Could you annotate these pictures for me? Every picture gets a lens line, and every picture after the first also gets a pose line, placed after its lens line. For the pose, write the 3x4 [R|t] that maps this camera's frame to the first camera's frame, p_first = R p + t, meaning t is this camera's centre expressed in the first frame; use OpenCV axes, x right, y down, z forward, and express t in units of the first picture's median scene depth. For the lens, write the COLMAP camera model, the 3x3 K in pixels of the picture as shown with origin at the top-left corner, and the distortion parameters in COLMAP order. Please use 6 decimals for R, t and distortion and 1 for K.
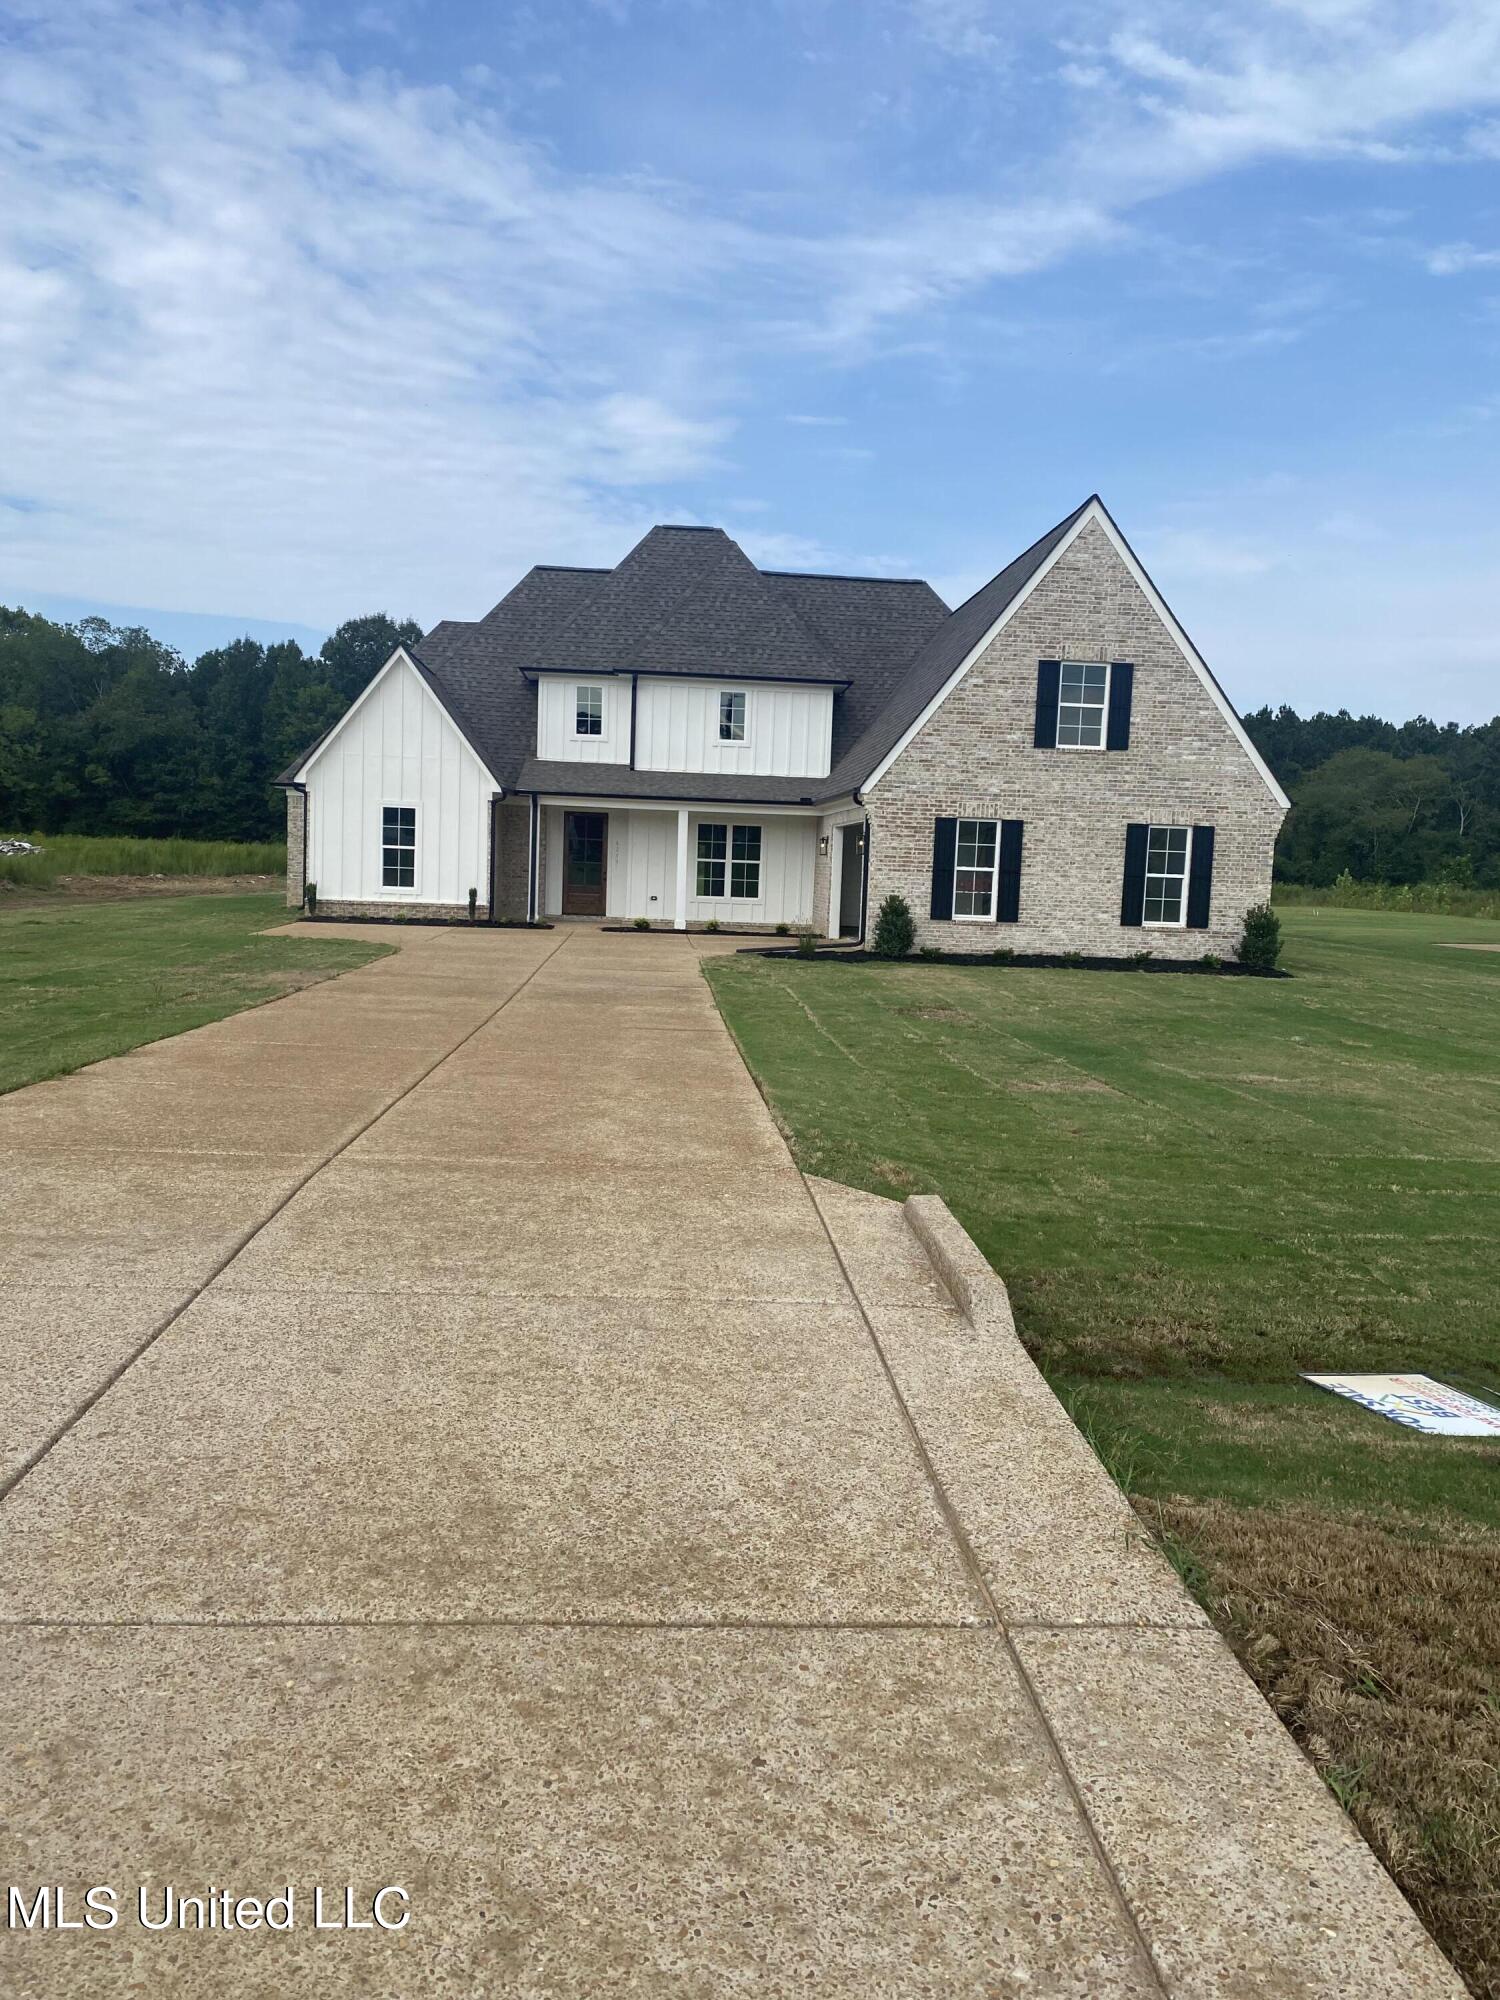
lens RADIAL K [[1516.5, 0, 750.0], [0, 1516.5, 1000.0], [0, 0, 1]] dist [0.091037, -0.156127]
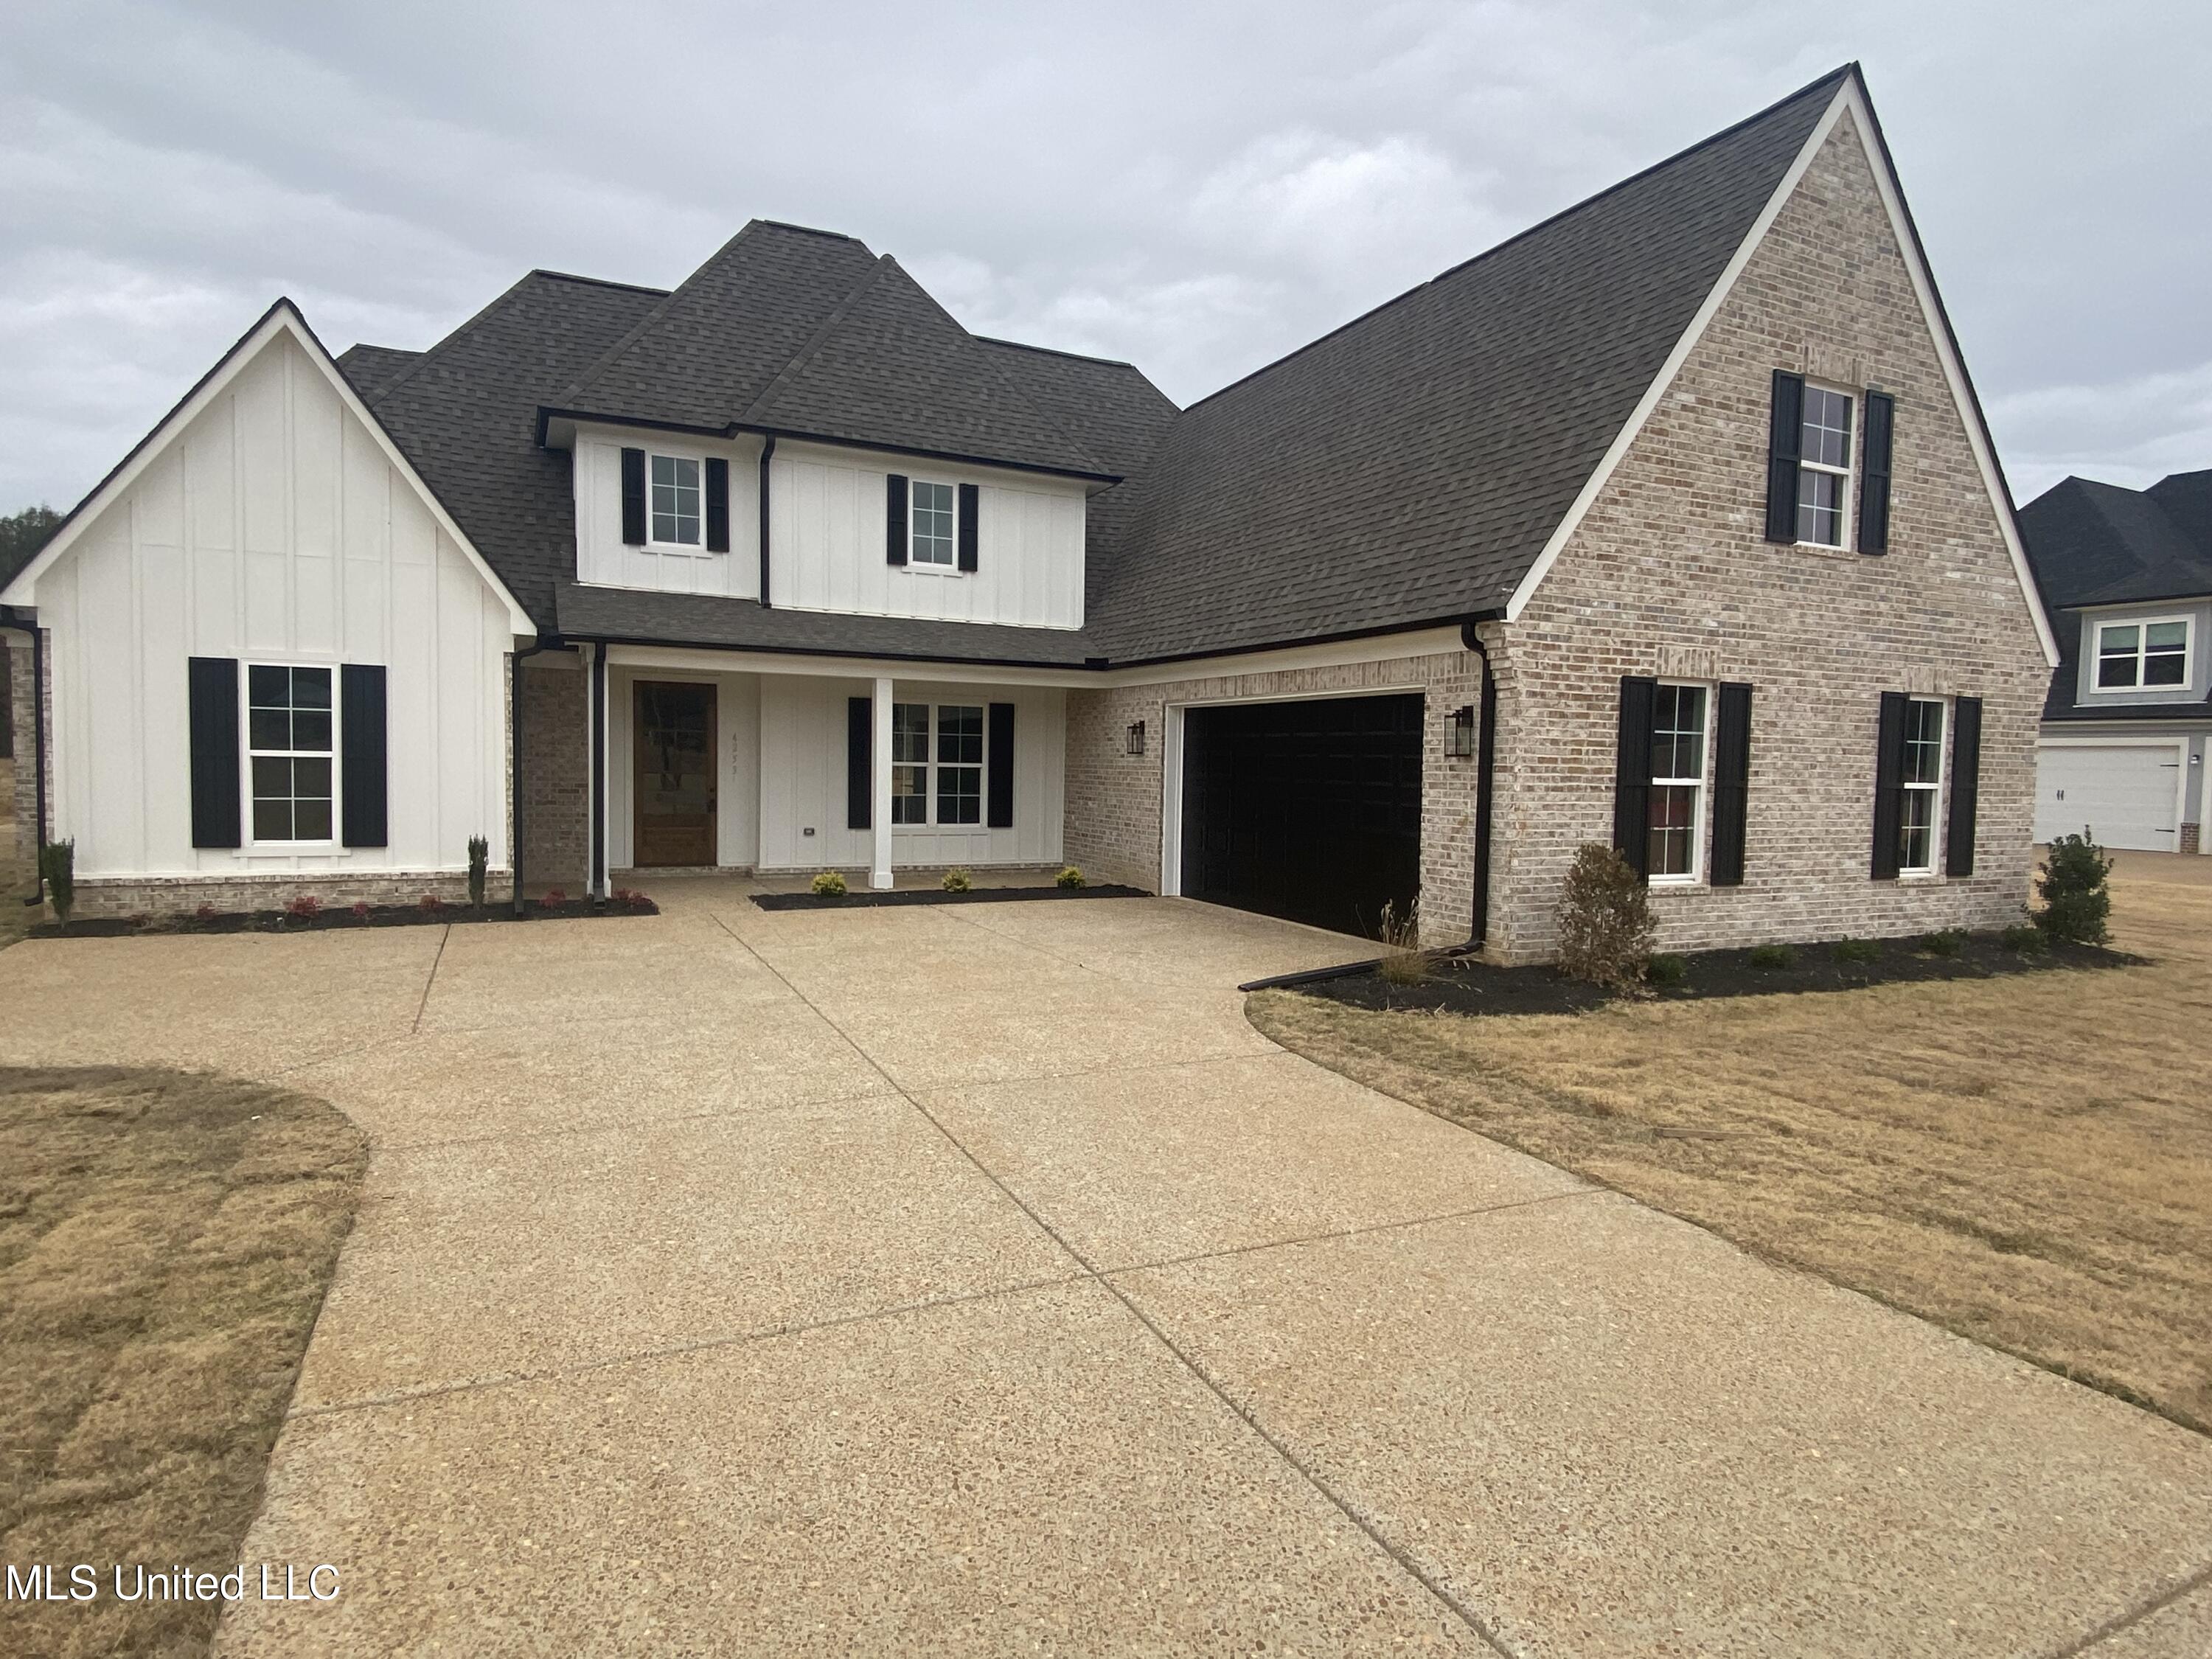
lens RADIAL K [[1254.7, 0, 1106.0], [0, 1254.7, 829.5], [0, 0, 1]] dist [0.001049, -0.002104]
pose [[0.930559, -0.038653, 0.364097, -0.172011], [0.048222, 0.998688, -0.017224, -0.072295], [-0.362953, 0.033585, 0.931202, 0.685342]]
